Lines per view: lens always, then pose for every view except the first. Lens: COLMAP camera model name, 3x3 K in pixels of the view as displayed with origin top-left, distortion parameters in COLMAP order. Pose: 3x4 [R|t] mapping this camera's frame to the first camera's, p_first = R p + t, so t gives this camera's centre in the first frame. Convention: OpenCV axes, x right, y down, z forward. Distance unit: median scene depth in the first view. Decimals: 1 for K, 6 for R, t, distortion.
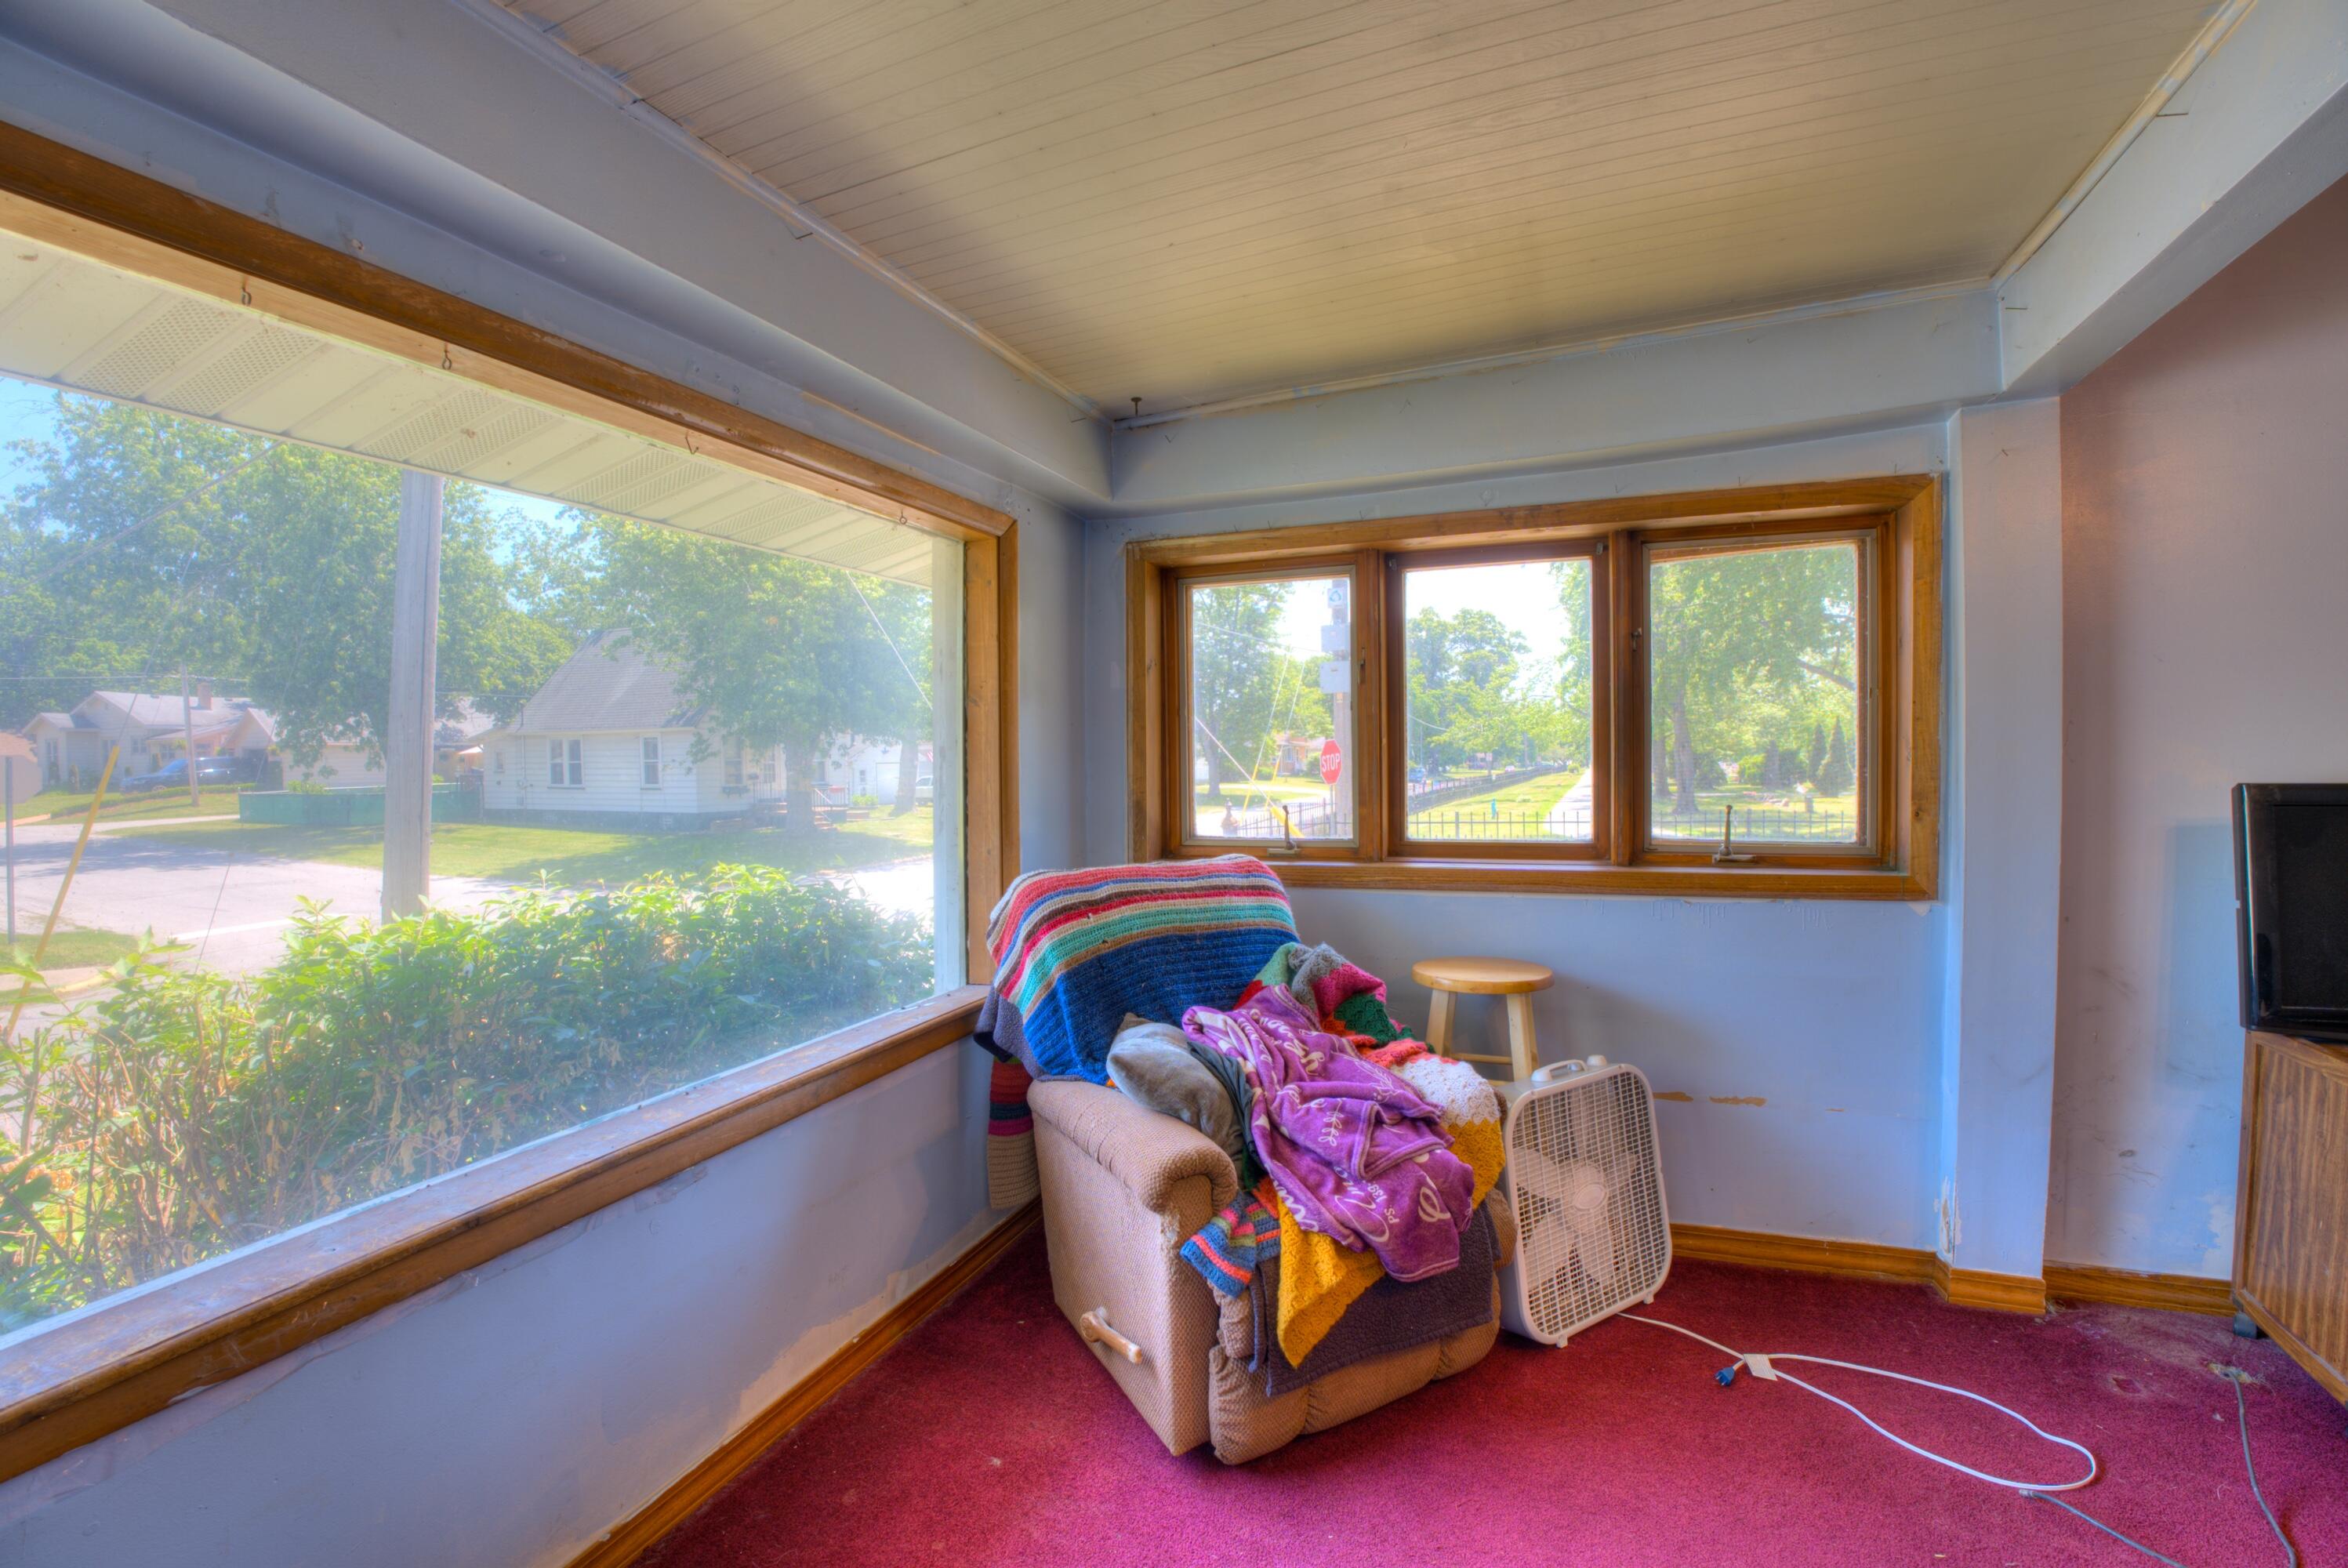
lens RADIAL K [[1032.6, 0, 1174.8], [0, 1032.6, 798.8], [0, 0, 1]] dist [-0.053194, 0.007147]
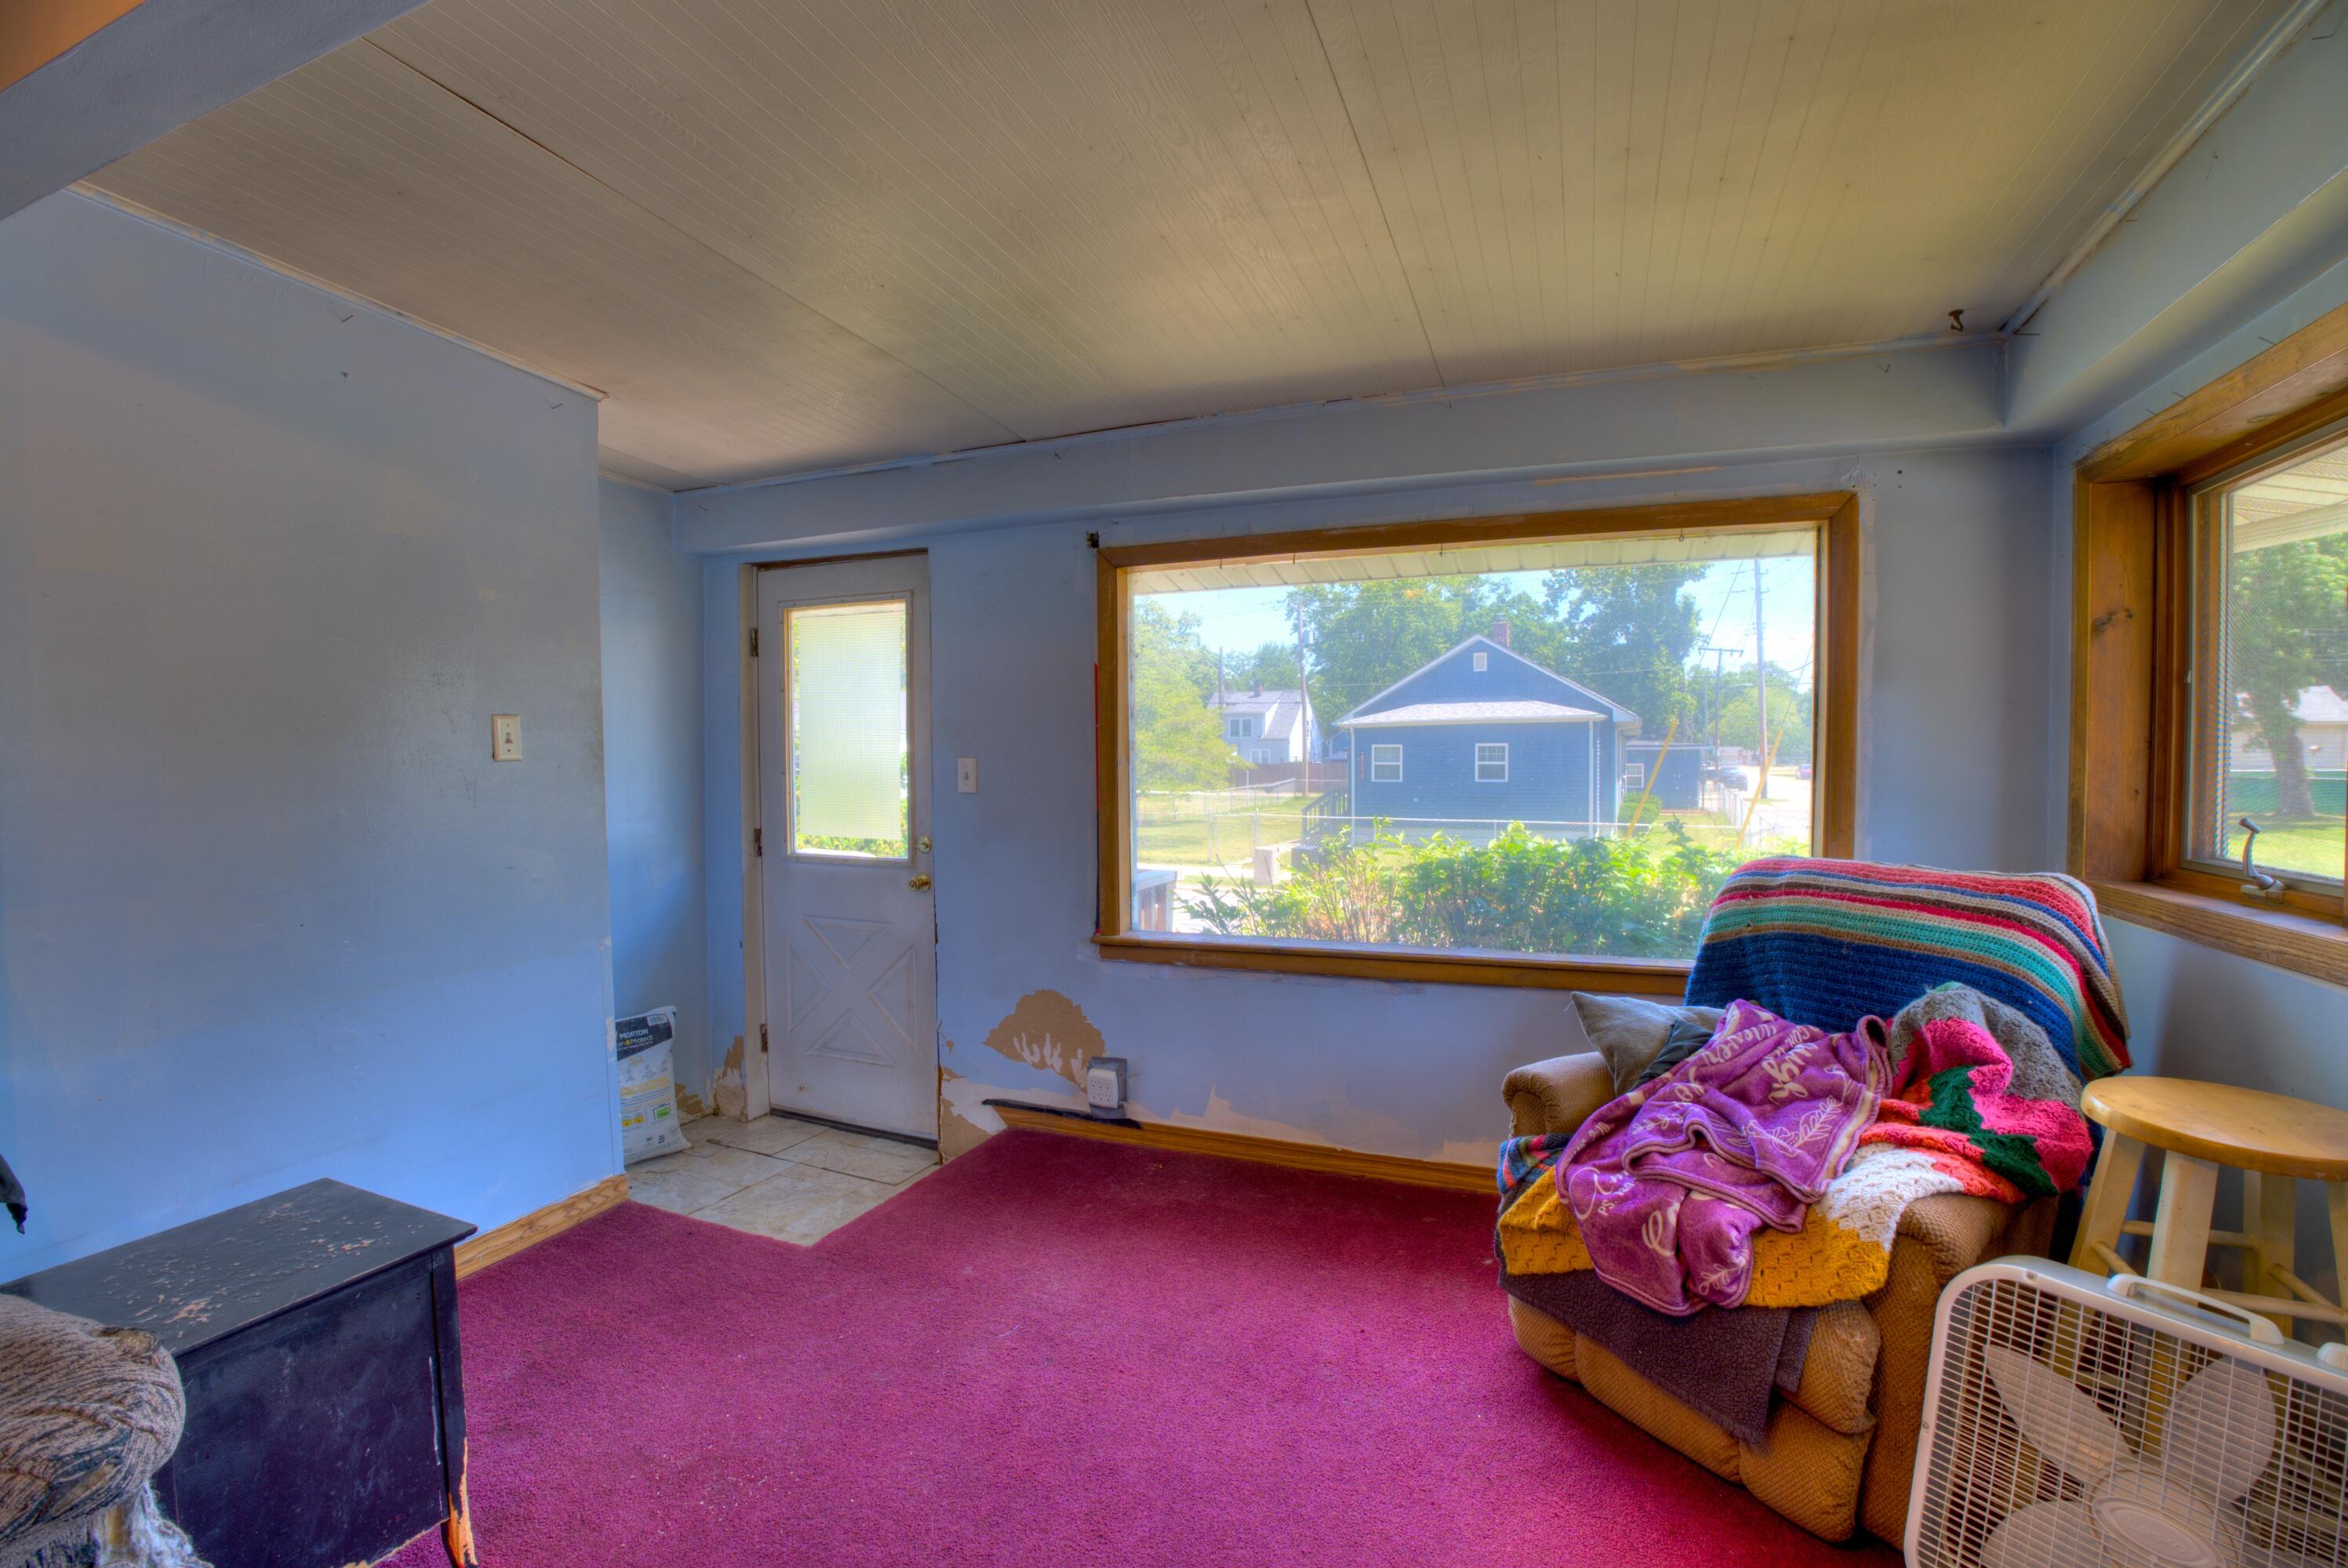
lens RADIAL K [[1016.7, 0, 1188.7], [0, 1016.7, 786.9], [0, 0, 1]] dist [-0.055483, 0.006298]
pose [[0.007170, 0.044108, -0.999001, 0.929465], [-0.038283, 0.998306, 0.043803, -0.018153], [0.999241, 0.037930, 0.008847, 0.465695]]
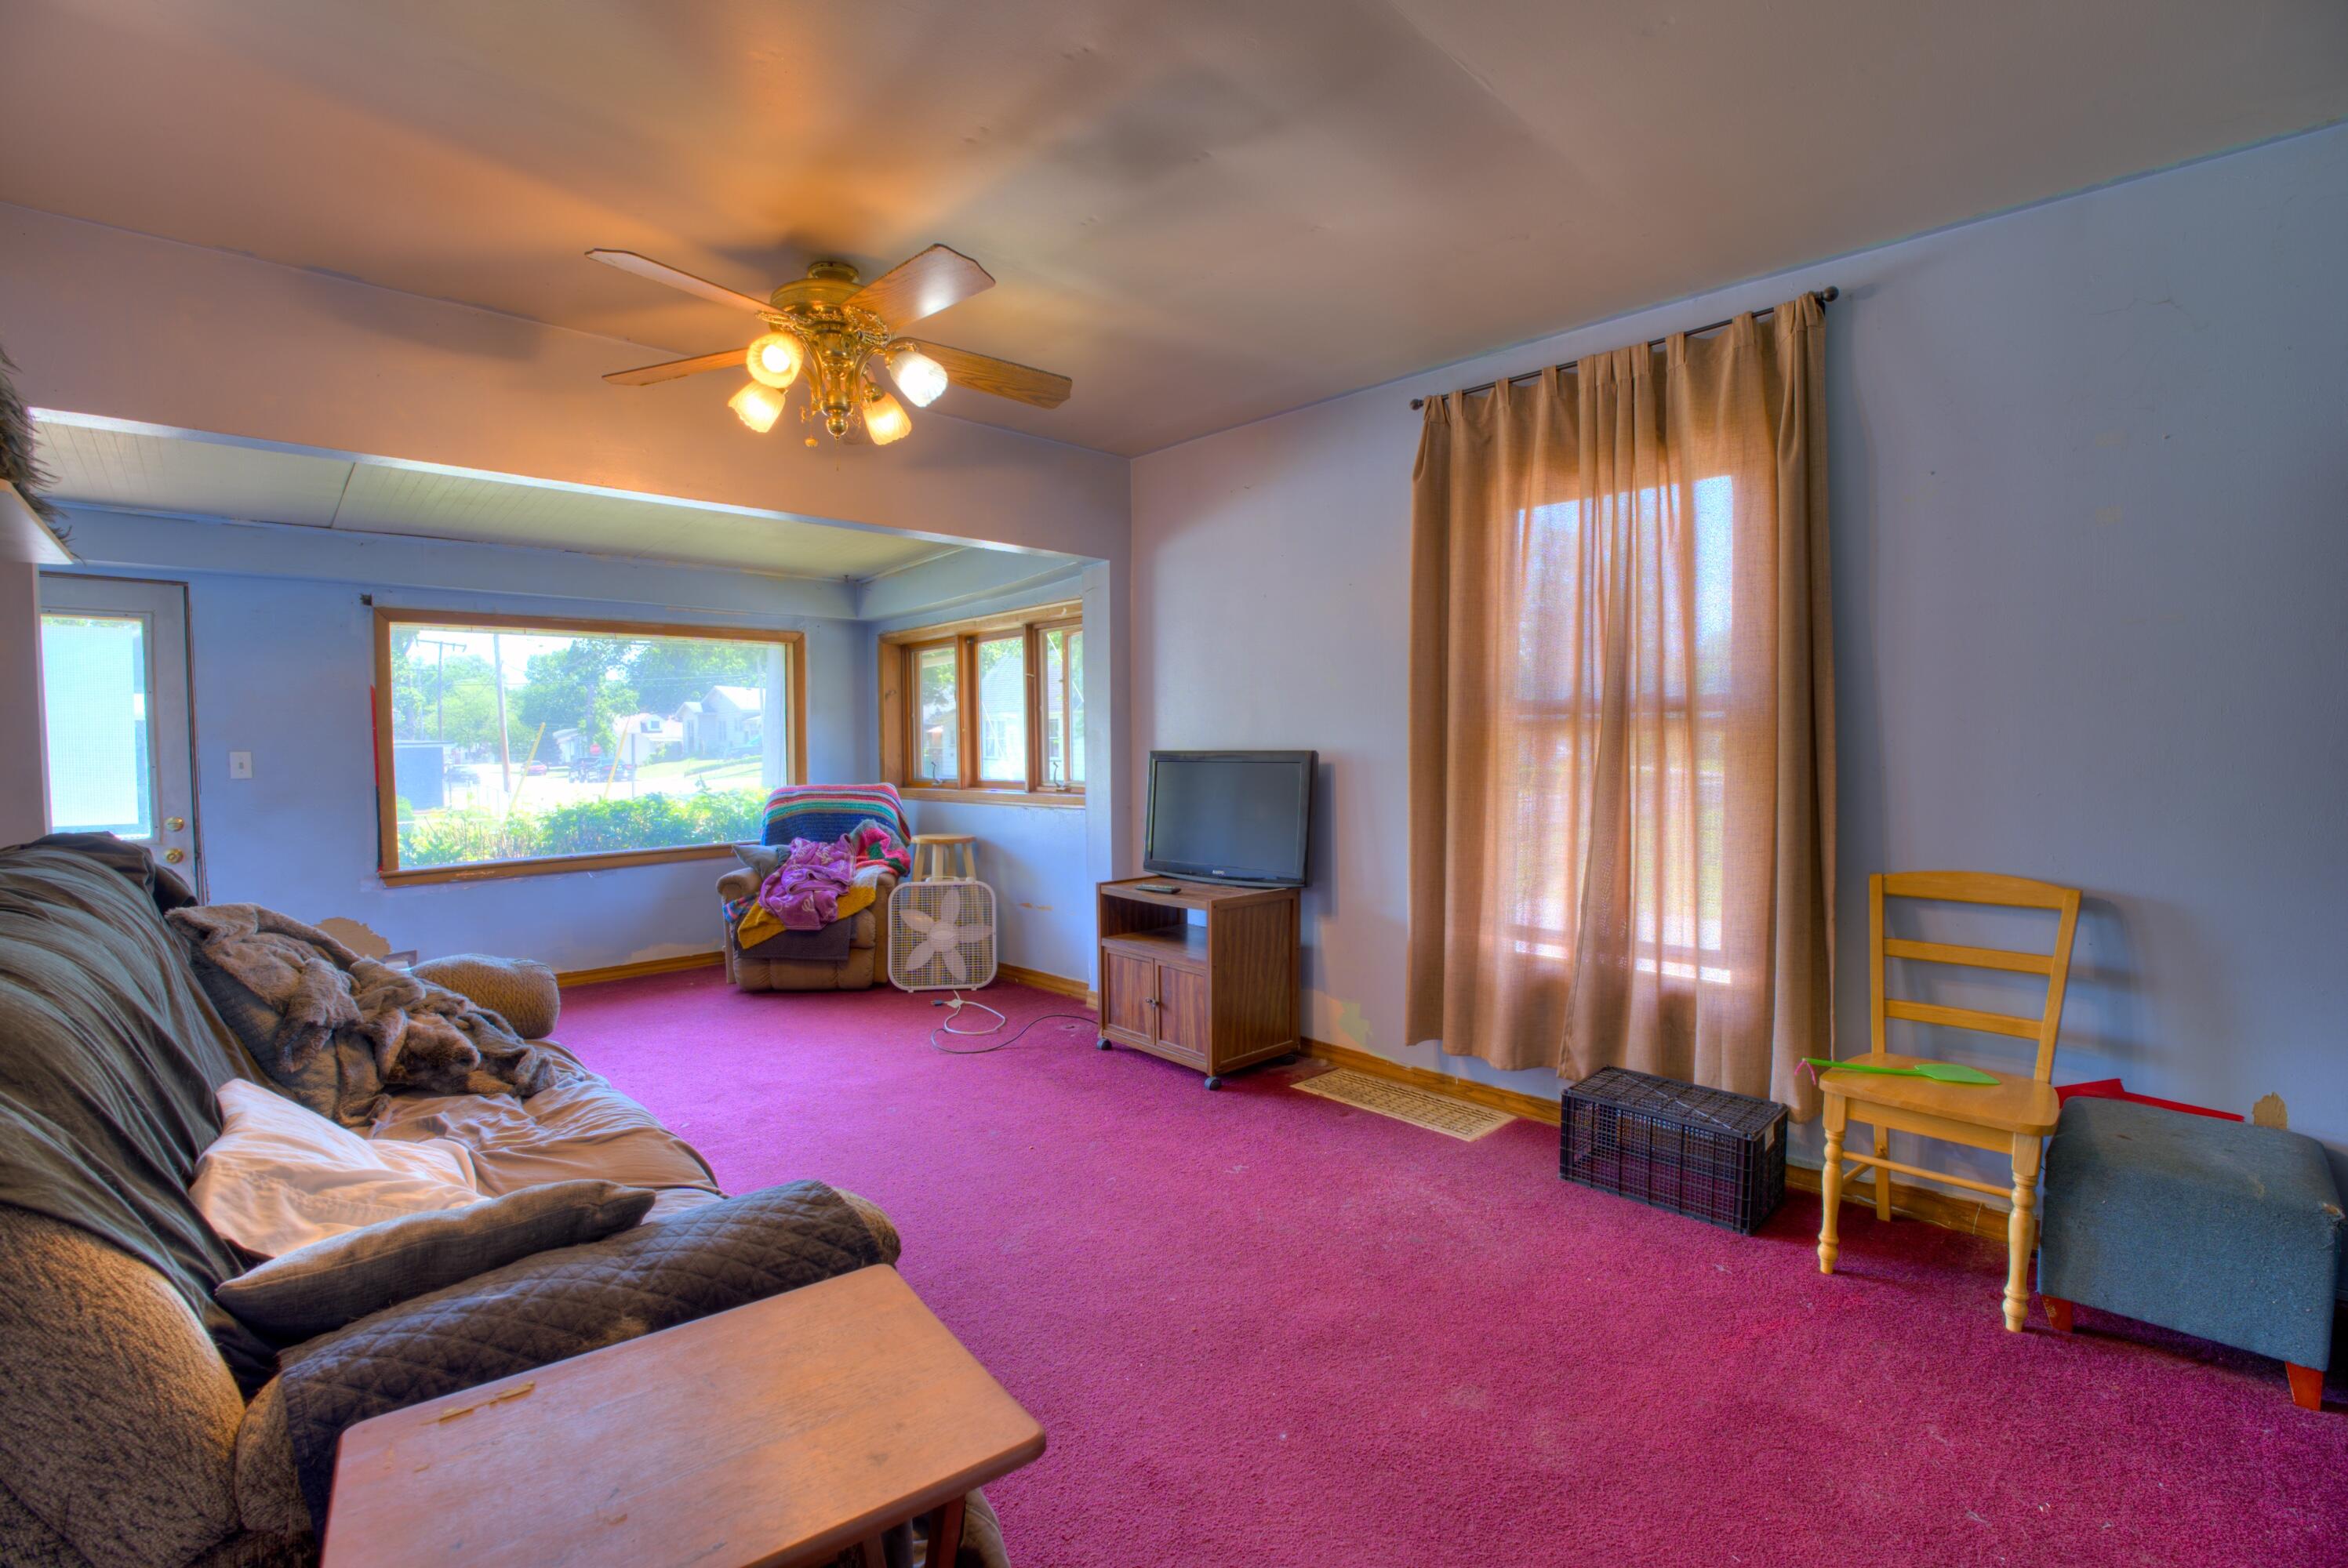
lens RADIAL K [[1016.7, 0, 1177.9], [0, 1016.7, 777.4], [0, 0, 1]] dist [-0.055483, 0.006298]
pose [[0.913003, 0.018528, -0.407531, 1.835500], [-0.018179, 0.999824, 0.004729, 0.026601], [0.407547, 0.003091, 0.913179, -0.845488]]
